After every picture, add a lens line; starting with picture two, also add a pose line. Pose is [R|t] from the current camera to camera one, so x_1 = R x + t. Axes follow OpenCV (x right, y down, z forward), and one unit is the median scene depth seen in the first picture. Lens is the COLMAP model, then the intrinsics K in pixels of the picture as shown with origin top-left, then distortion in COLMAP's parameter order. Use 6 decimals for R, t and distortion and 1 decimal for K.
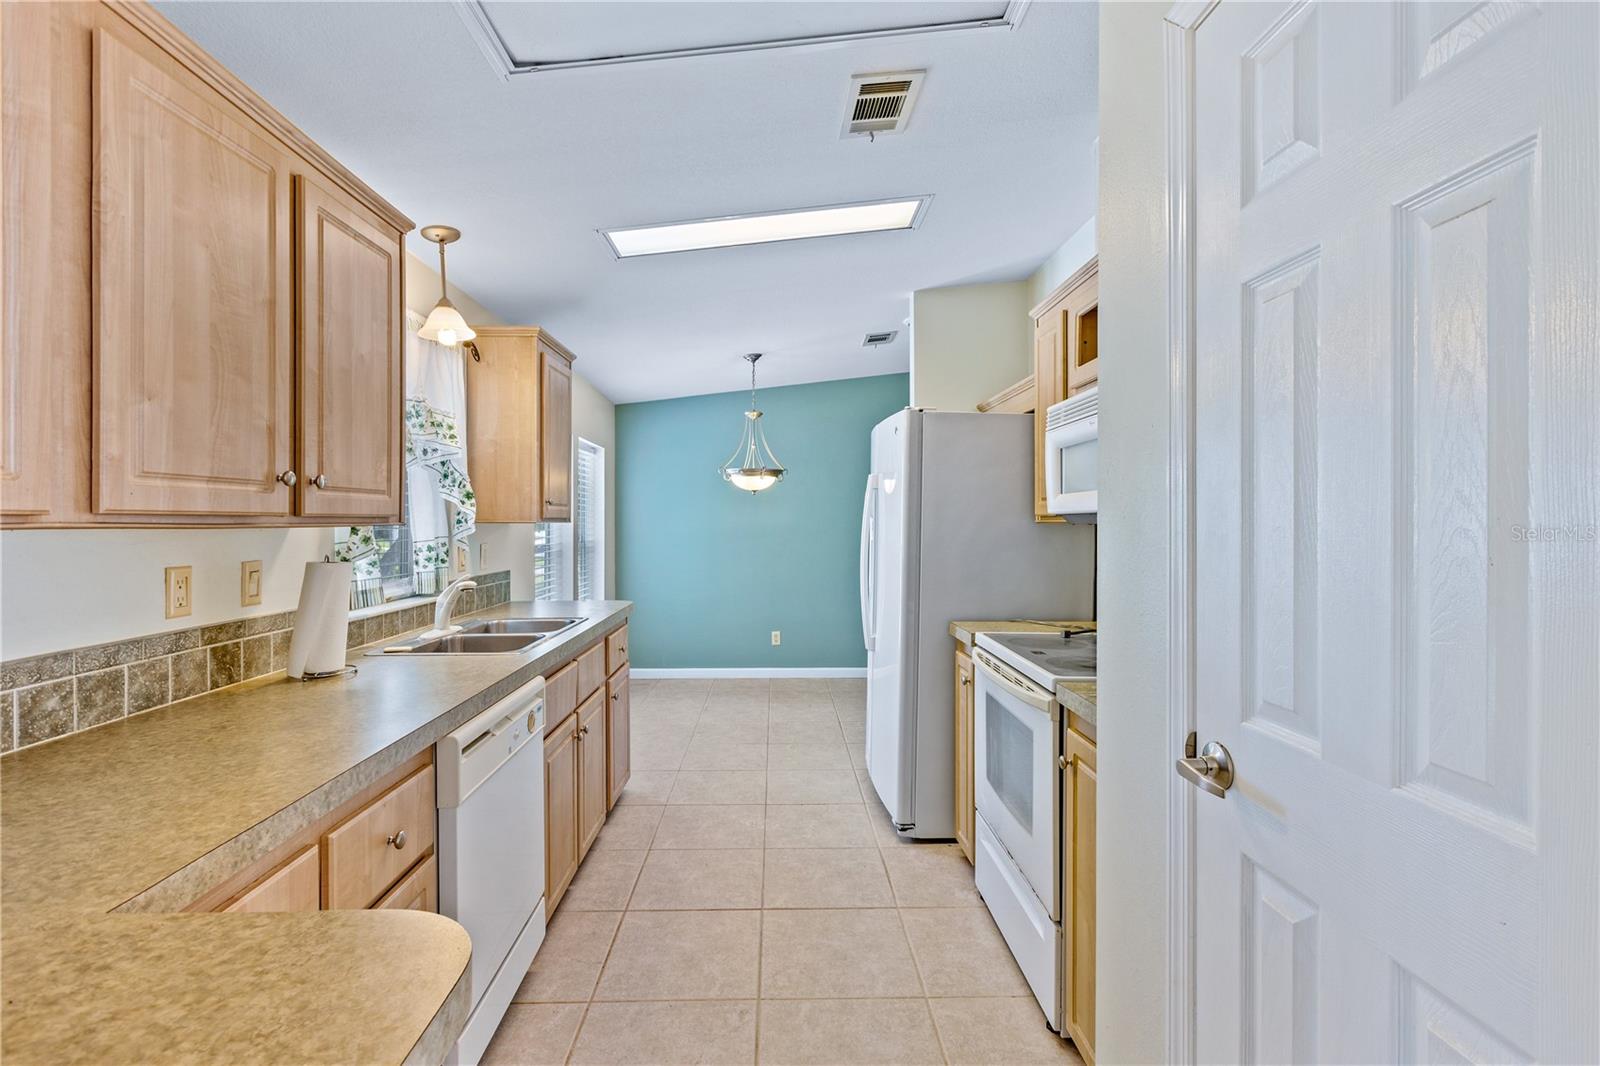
lens RADIAL K [[731.4, 0, 807.2], [0, 731.4, 528.4], [0, 0, 1]] dist [0.000809, -0.000608]
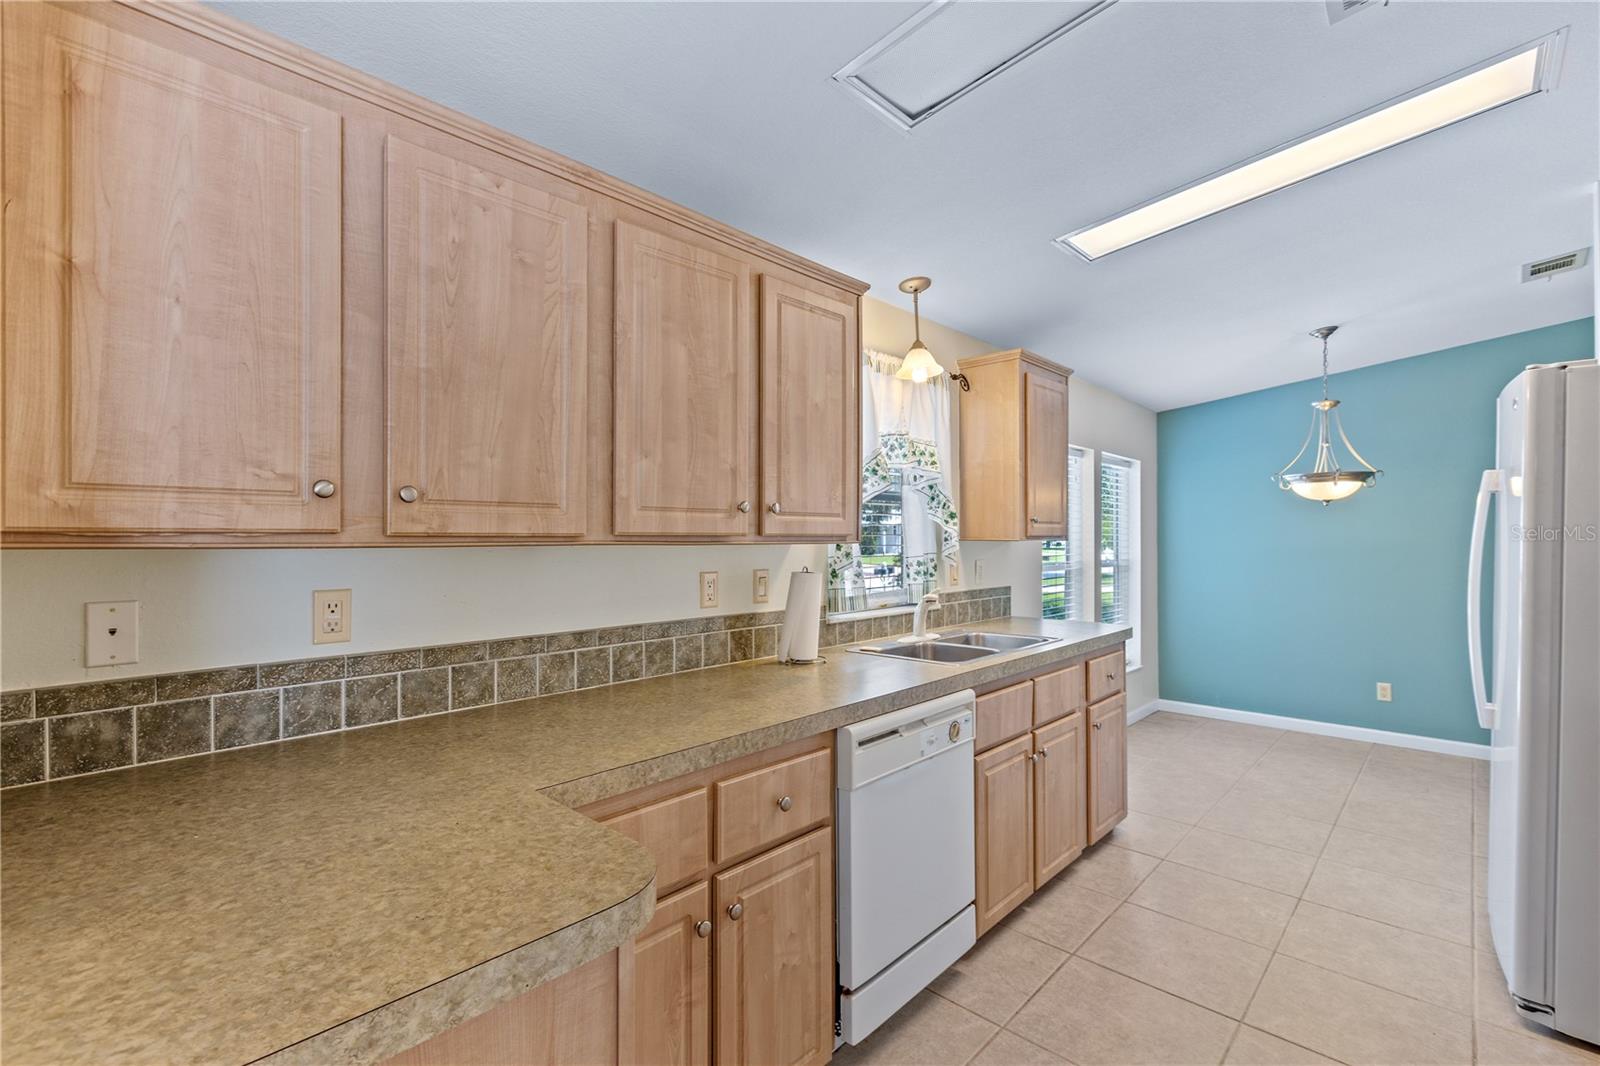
lens RADIAL K [[721.7, 0, 798.6], [0, 721.7, 537.5], [0, 0, 1]] dist [-0.000183, -0.000439]
pose [[0.703055, -0.001831, -0.711133, 0.212098], [-0.006031, 0.999945, -0.008537, -0.002616], [0.711110, 0.010291, 0.703006, 0.120540]]
